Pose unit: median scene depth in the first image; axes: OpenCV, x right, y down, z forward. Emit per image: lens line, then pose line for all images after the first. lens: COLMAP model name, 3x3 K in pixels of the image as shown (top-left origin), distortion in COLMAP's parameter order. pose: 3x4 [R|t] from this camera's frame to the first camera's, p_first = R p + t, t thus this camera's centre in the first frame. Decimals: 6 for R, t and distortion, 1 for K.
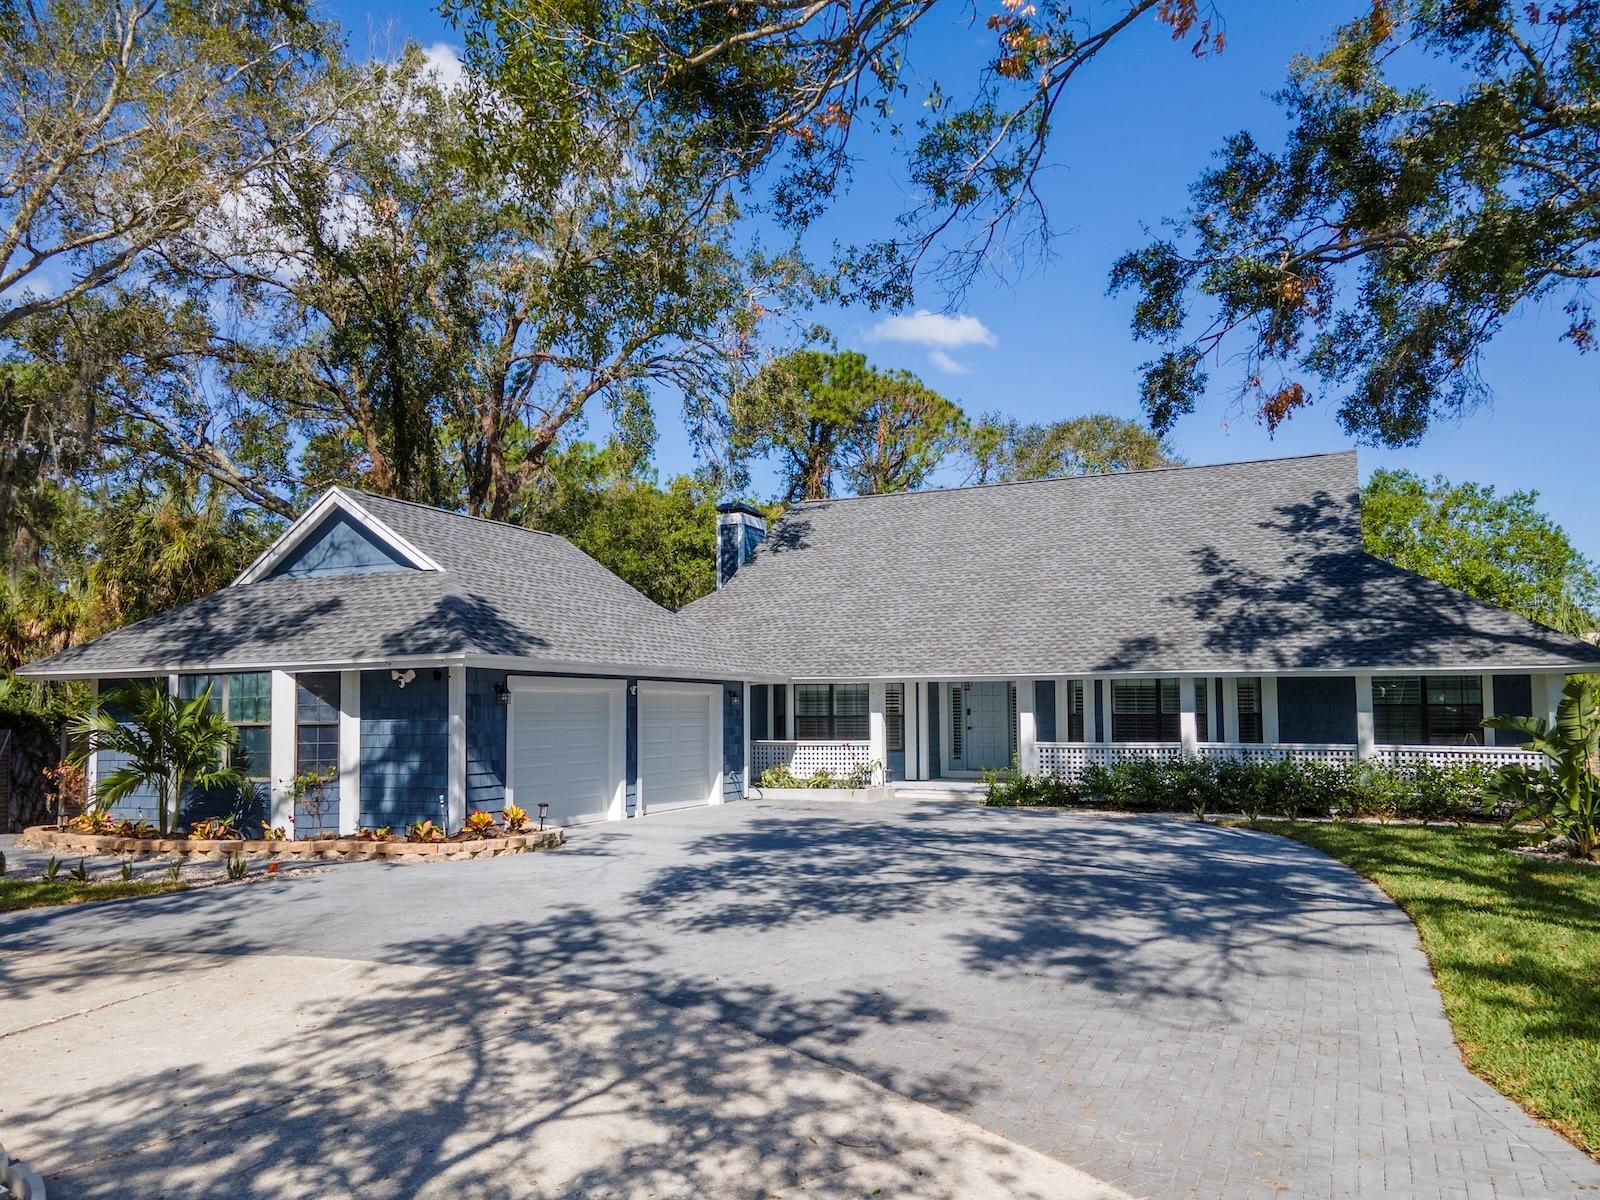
lens RADIAL K [[1236.0, 0, 822.2], [0, 1236.0, 628.7], [0, 0, 1]] dist [0.064789, 0.003639]
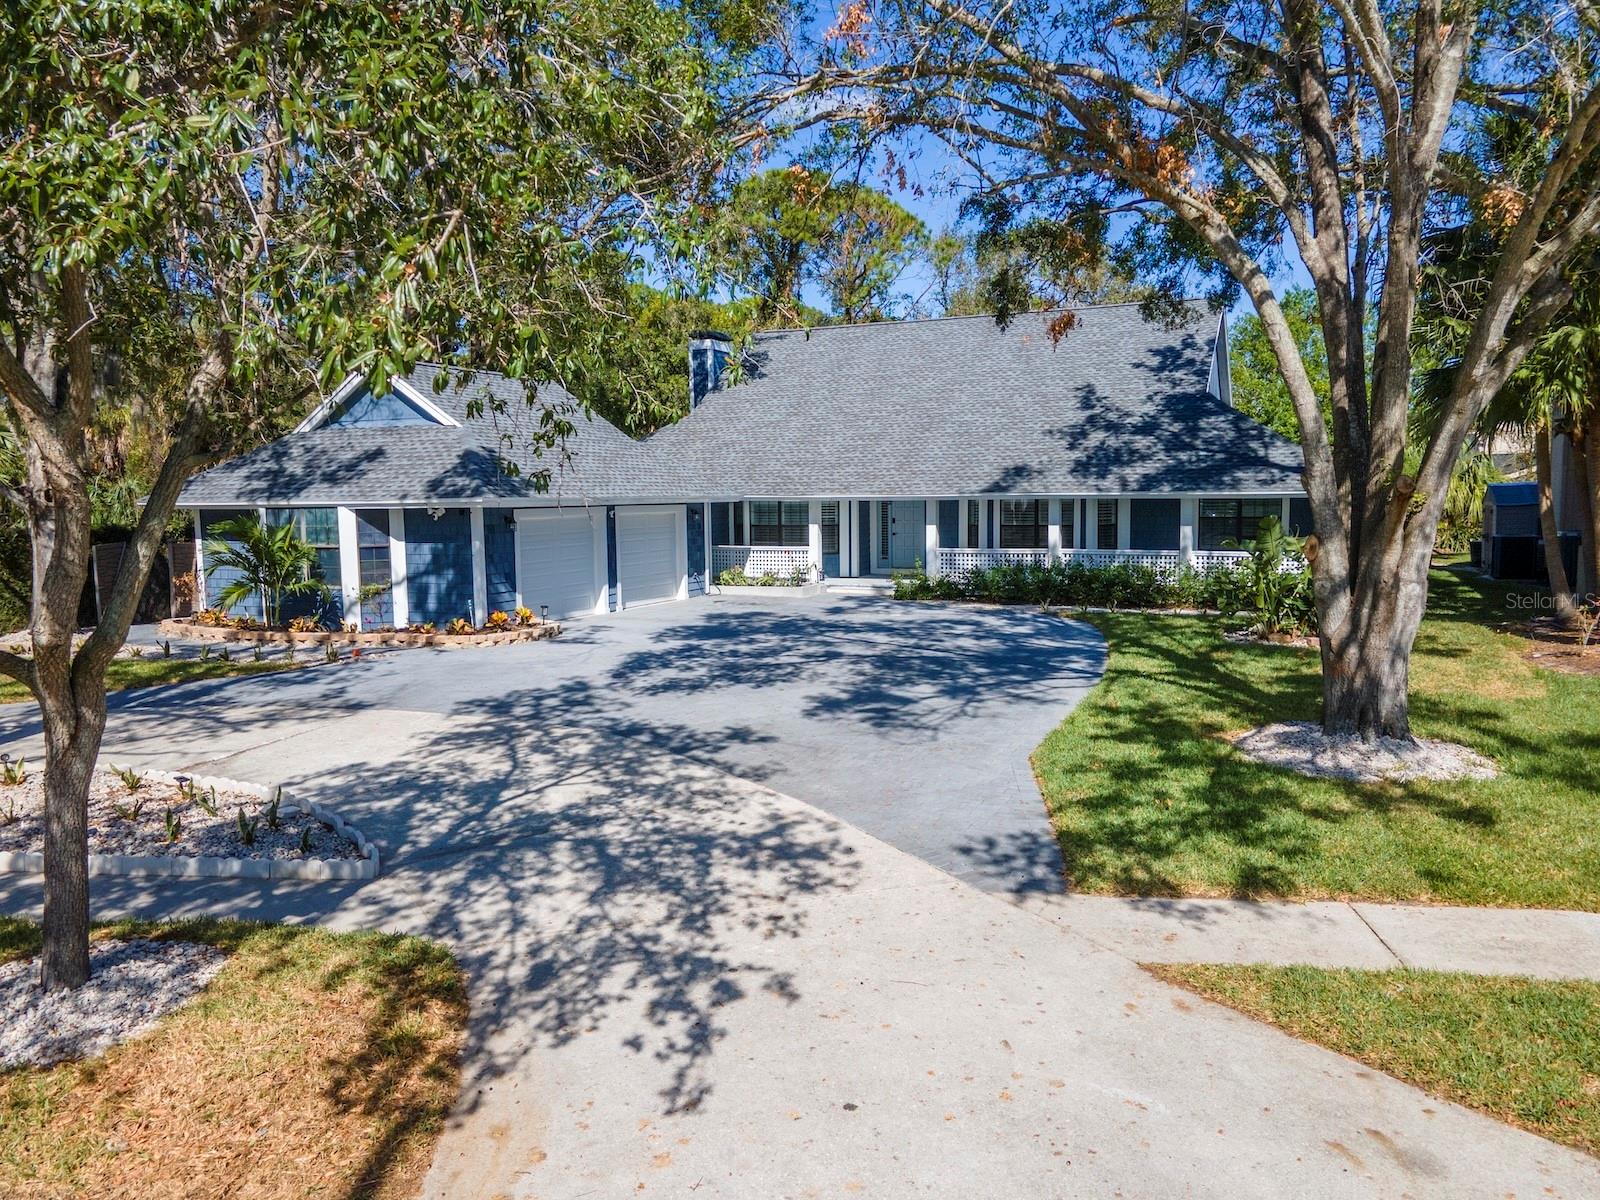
lens RADIAL K [[1221.2, 0, 829.7], [0, 1221.2, 565.7], [0, 0, 1]] dist [0.056277, 0.010672]
pose [[0.999954, -0.004463, 0.008439, 0.065602], [0.003330, 0.991532, 0.129821, -0.064692], [-0.008947, -0.129786, 0.991502, -0.280720]]
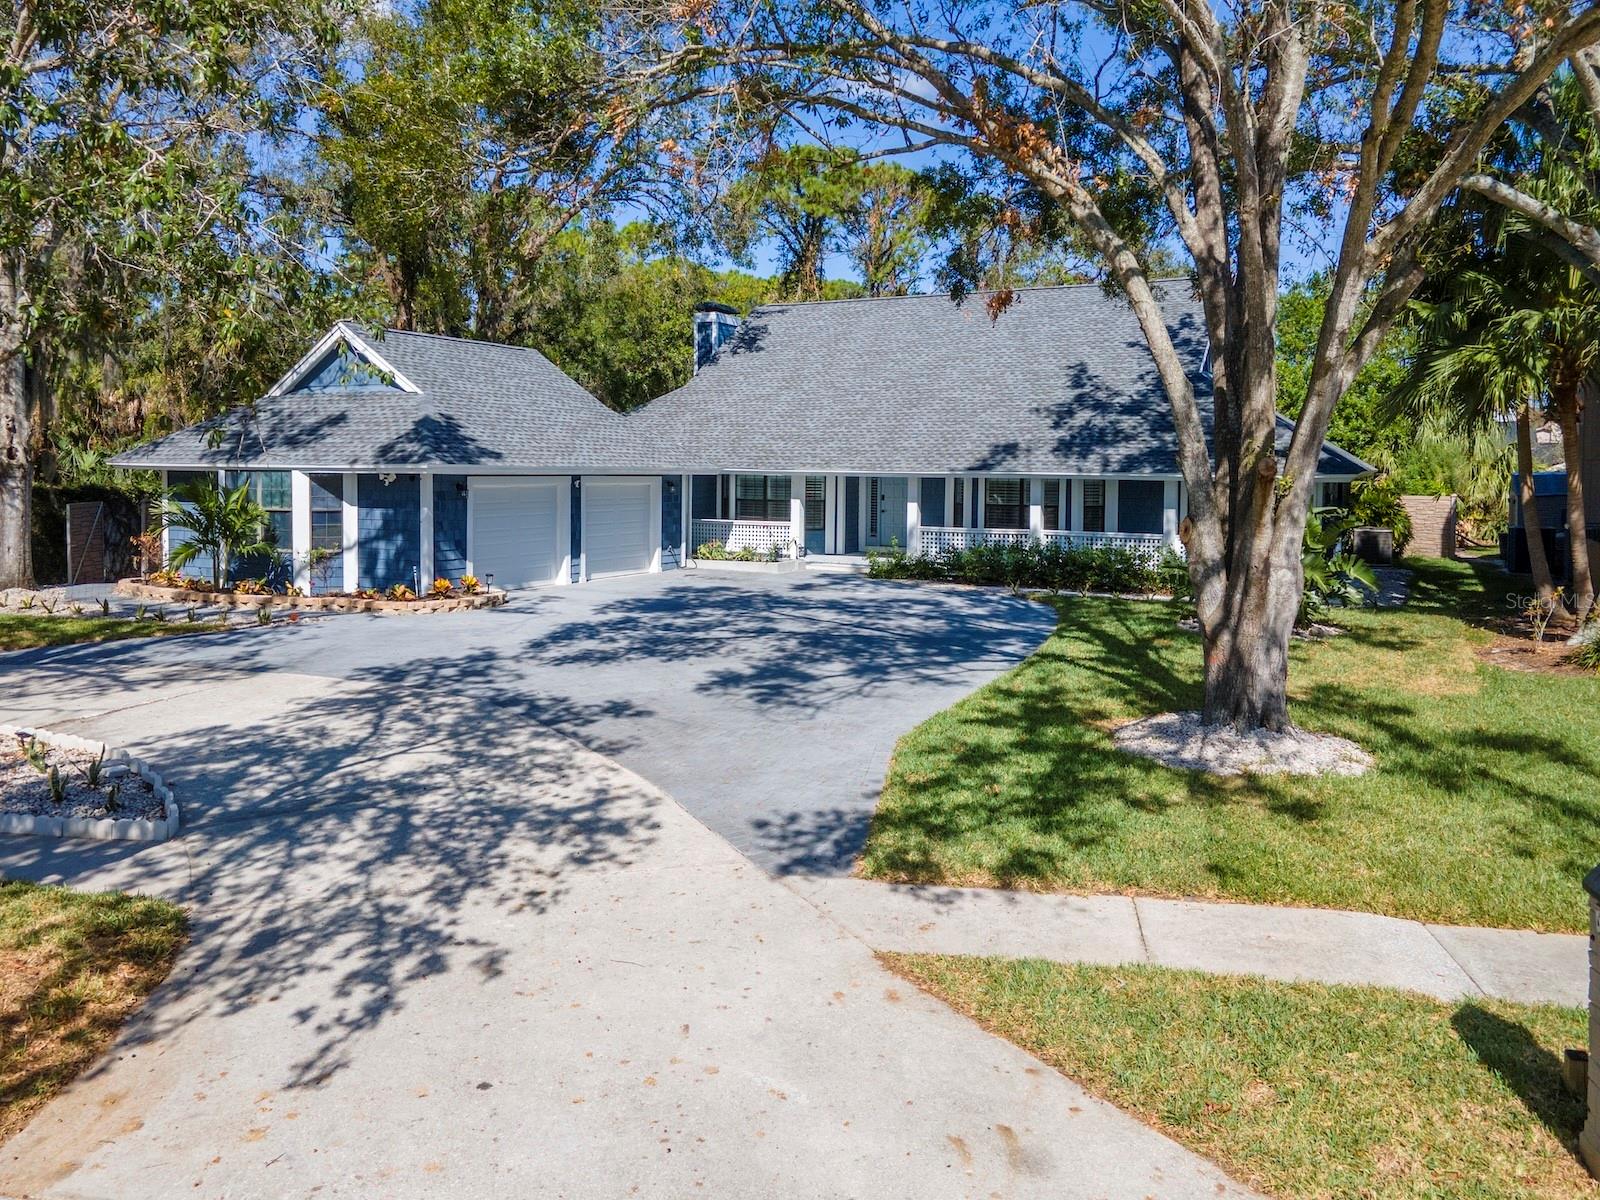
lens RADIAL K [[1247.4, 0, 826.5], [0, 1247.4, 493.5], [0, 0, 1]] dist [0.052879, -0.001525]
pose [[0.999032, 0.018091, -0.040087, 0.163618], [-0.014448, 0.995893, 0.089382, -0.062004], [0.041540, -0.088717, 0.995190, -0.281123]]
